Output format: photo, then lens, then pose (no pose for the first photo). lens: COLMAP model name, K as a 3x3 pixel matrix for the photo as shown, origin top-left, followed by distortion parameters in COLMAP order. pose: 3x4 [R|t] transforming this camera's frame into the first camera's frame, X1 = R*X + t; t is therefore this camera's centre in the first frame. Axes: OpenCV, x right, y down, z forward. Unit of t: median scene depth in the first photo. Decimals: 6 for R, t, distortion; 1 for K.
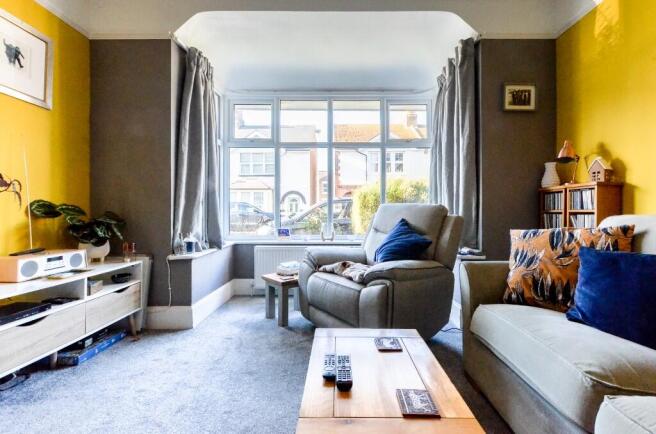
lens RADIAL K [[284.9, 0, 330.2], [0, 284.9, 211.4], [0, 0, 1]] dist [0.001335, -0.000081]
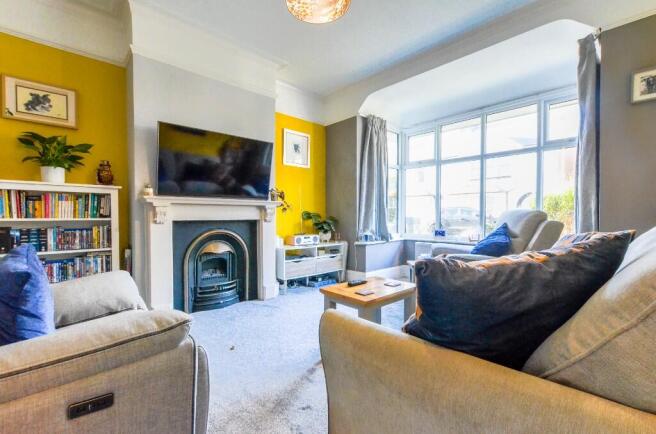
lens RADIAL K [[279.6, 0, 325.3], [0, 279.6, 222.4], [0, 0, 1]] dist [0.001026, 0.000091]
pose [[0.672113, 0.016858, -0.740256, 0.568831], [0.002246, 0.999690, 0.024805, -0.005648], [0.740445, -0.018334, 0.671867, -0.277739]]
